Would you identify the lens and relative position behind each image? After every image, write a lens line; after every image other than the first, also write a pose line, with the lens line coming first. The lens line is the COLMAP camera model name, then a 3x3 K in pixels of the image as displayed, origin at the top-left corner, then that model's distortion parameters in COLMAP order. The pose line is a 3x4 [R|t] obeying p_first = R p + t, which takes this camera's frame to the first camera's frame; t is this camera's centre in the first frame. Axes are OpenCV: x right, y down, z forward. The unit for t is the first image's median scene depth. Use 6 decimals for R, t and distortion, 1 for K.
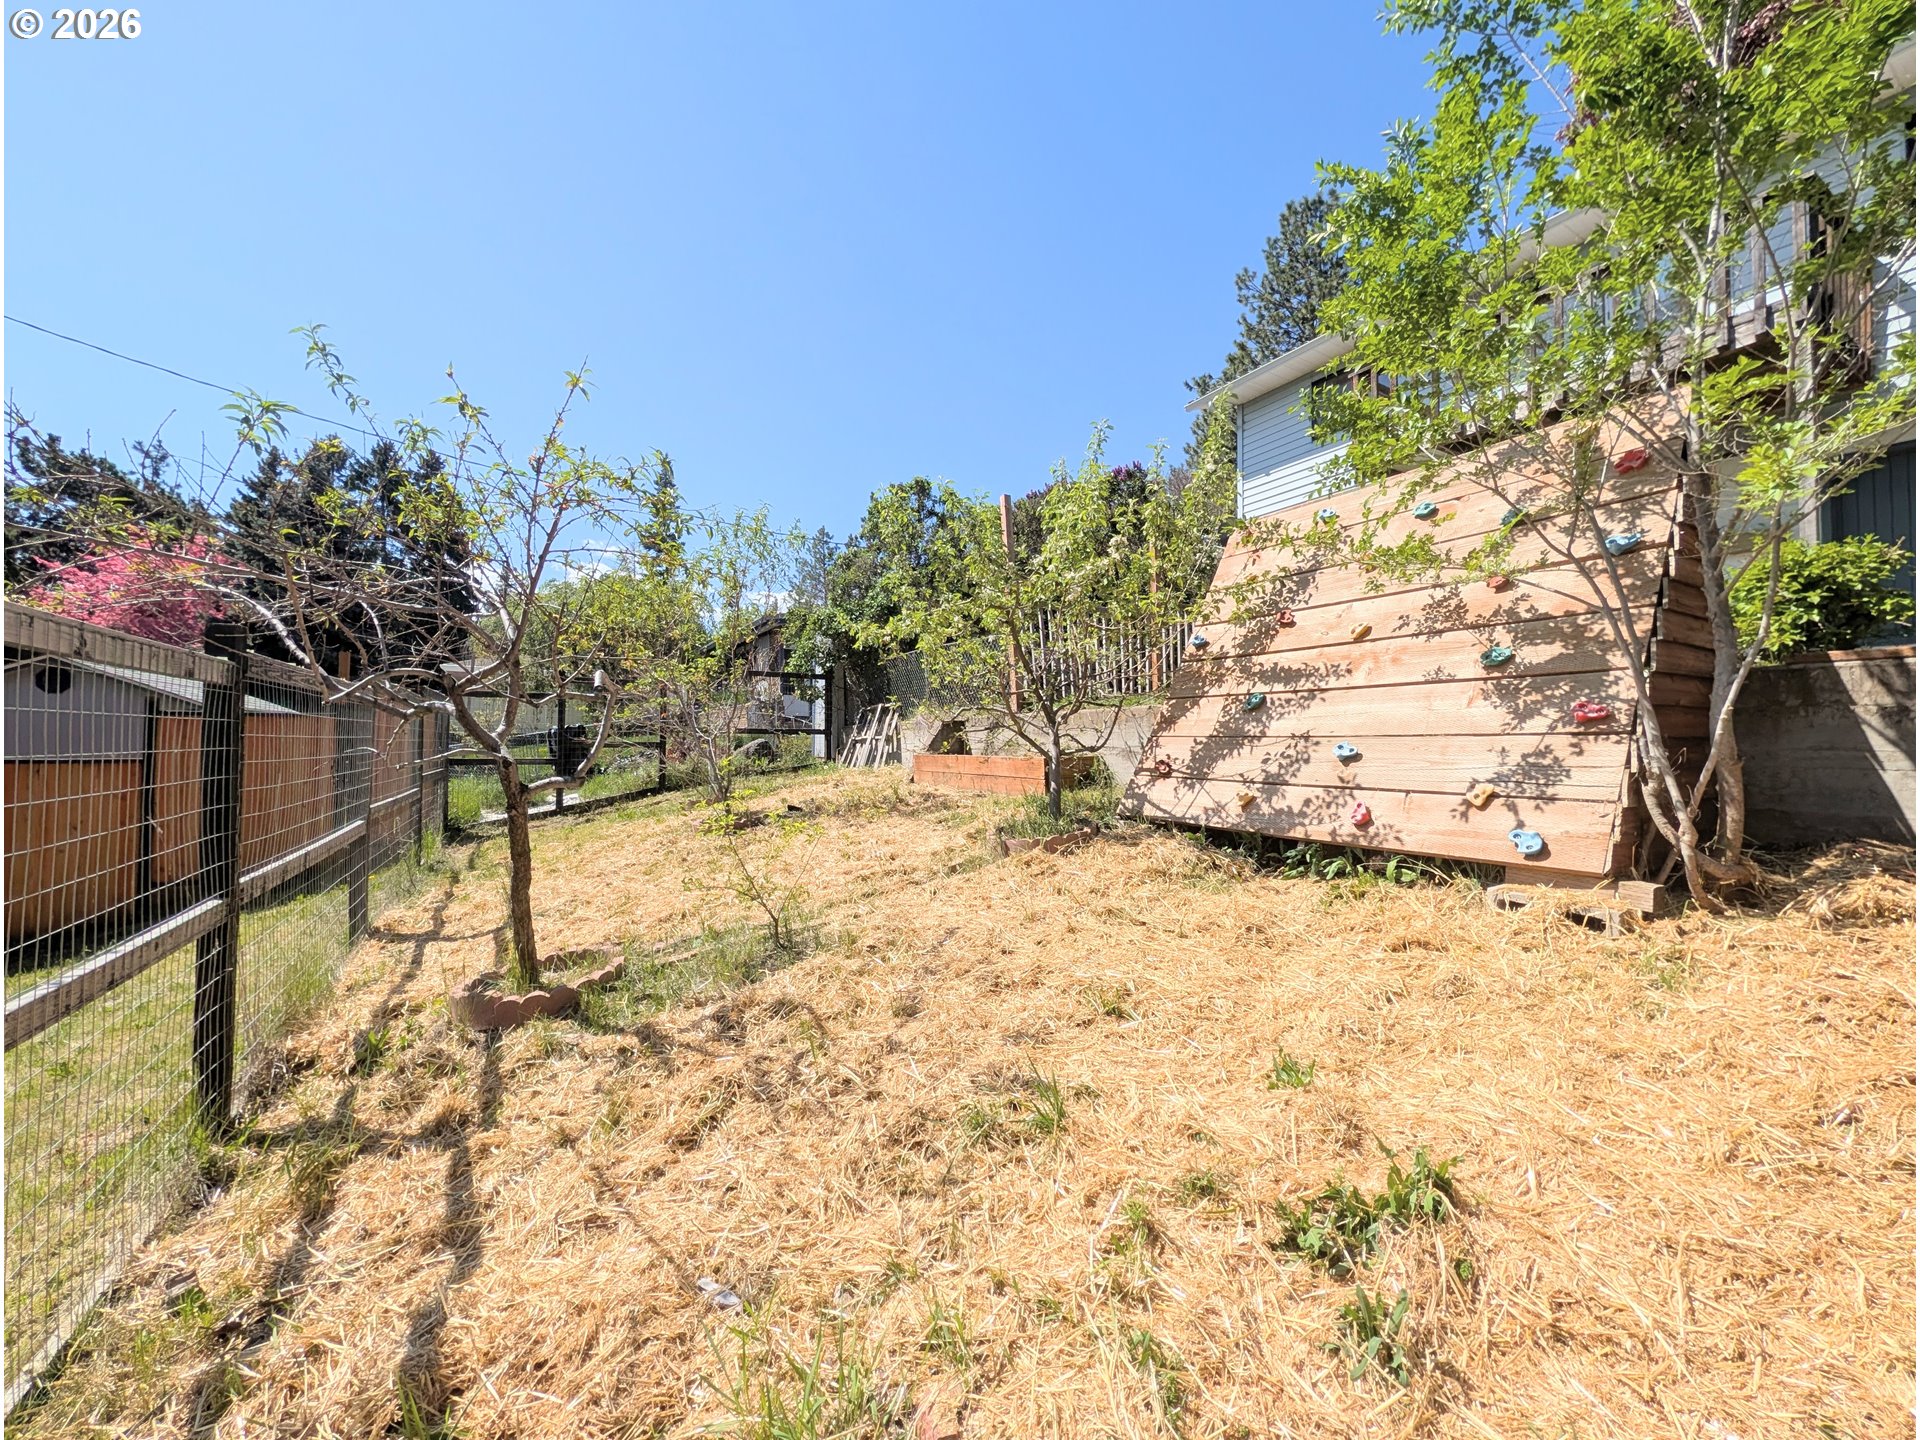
lens RADIAL K [[734.8, 0, 962.1], [0, 734.8, 722.1], [0, 0, 1]] dist [0.002285, -0.000115]
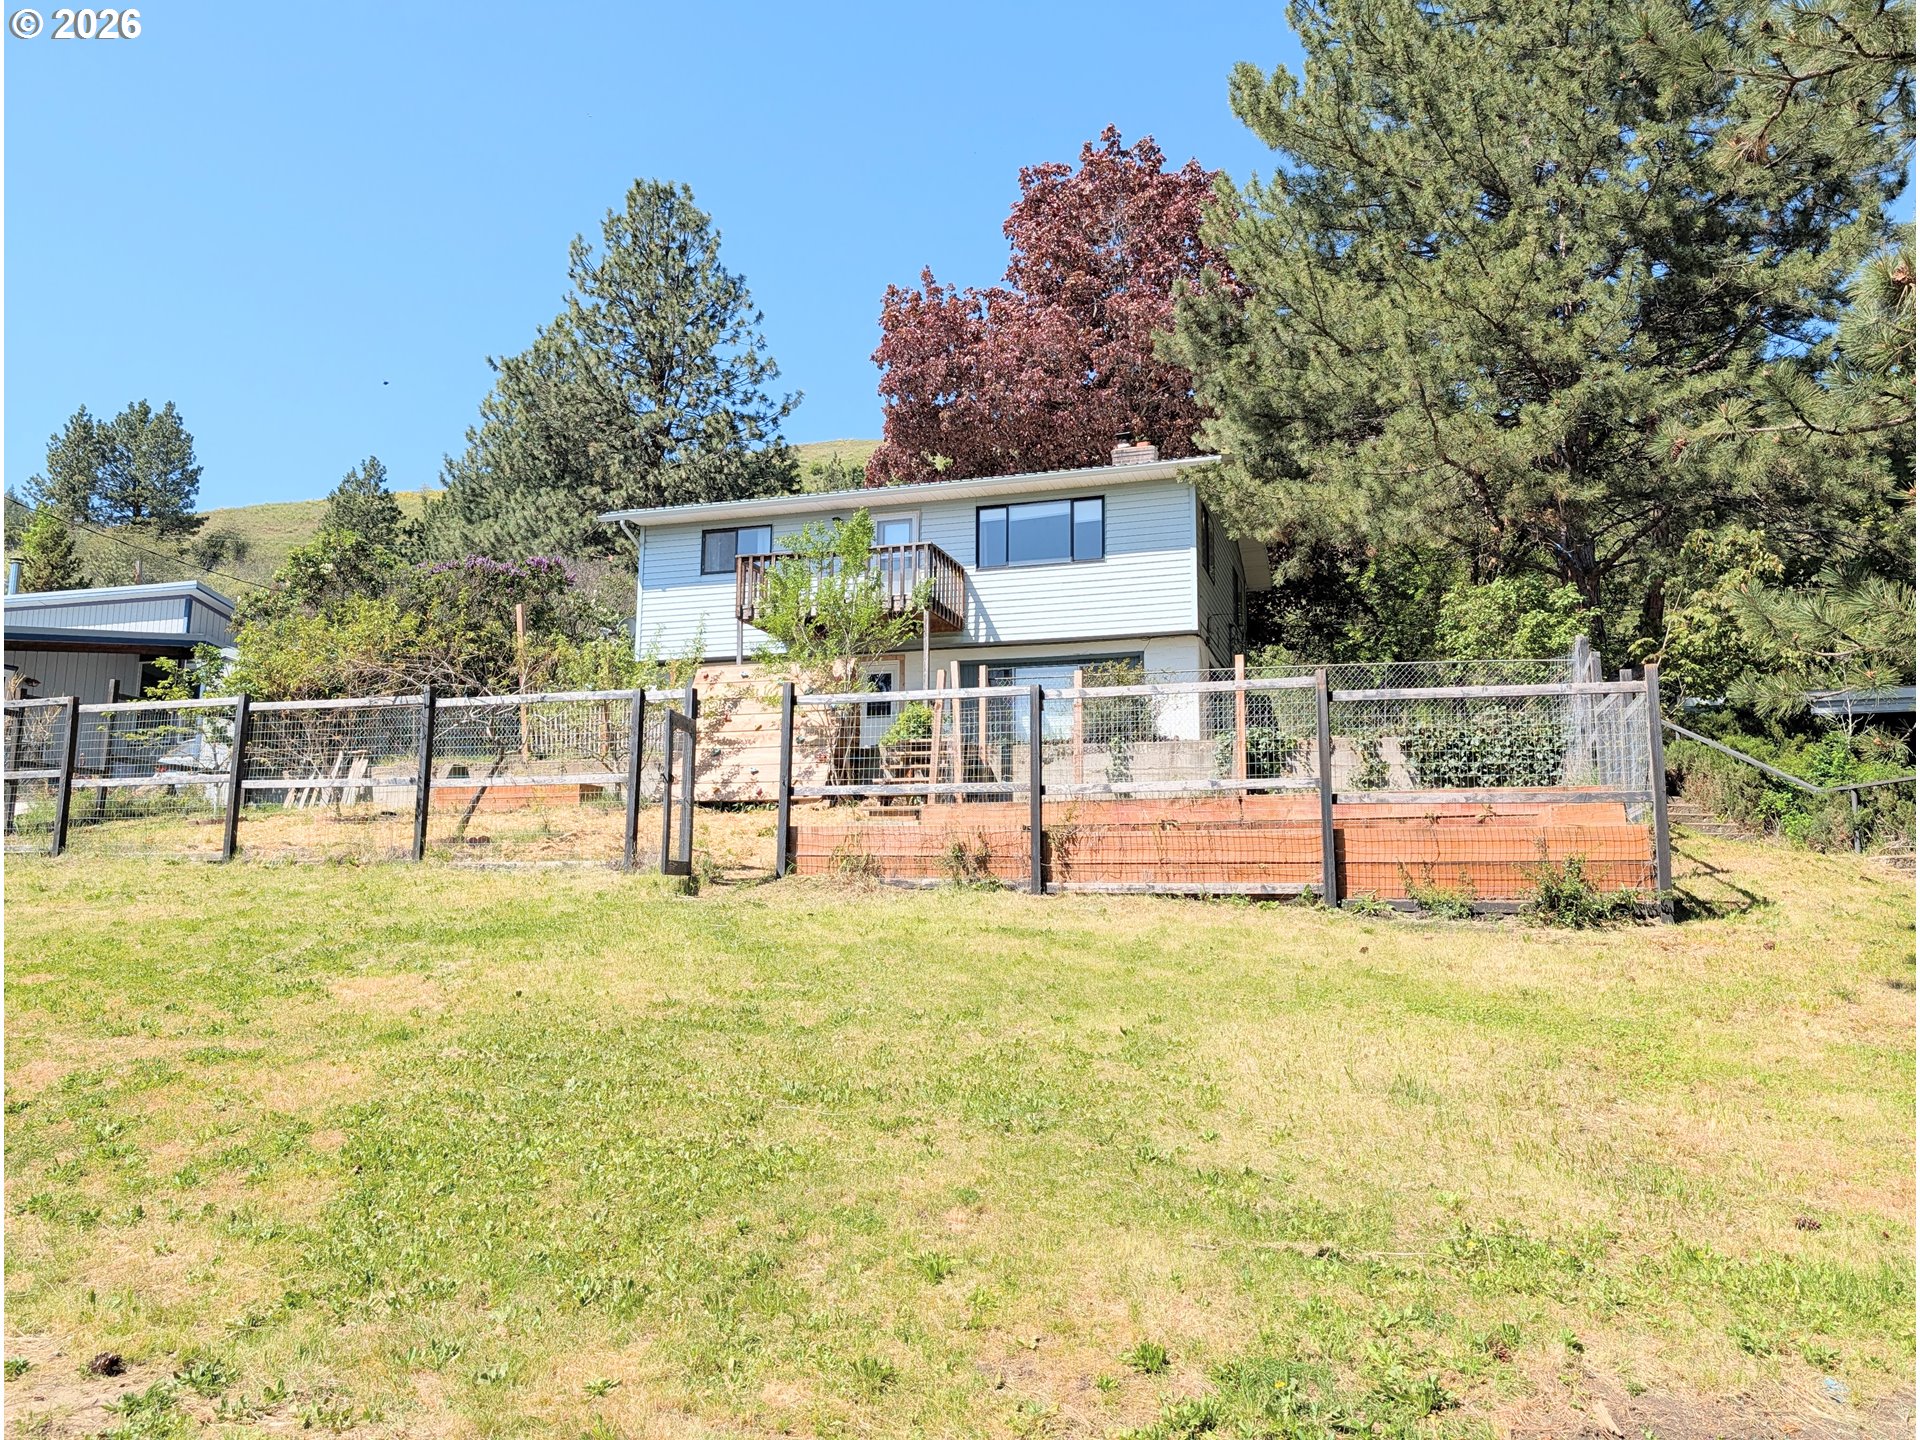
lens RADIAL K [[1381.2, 0, 969.0], [0, 1381.2, 724.7], [0, 0, 1]] dist [0.025252, -0.021711]
pose [[0.757874, 0.102269, 0.644335, -1.969662], [-0.022970, 0.991208, -0.130306, 0.473357], [-0.651996, 0.083956, 0.753560, -3.050657]]
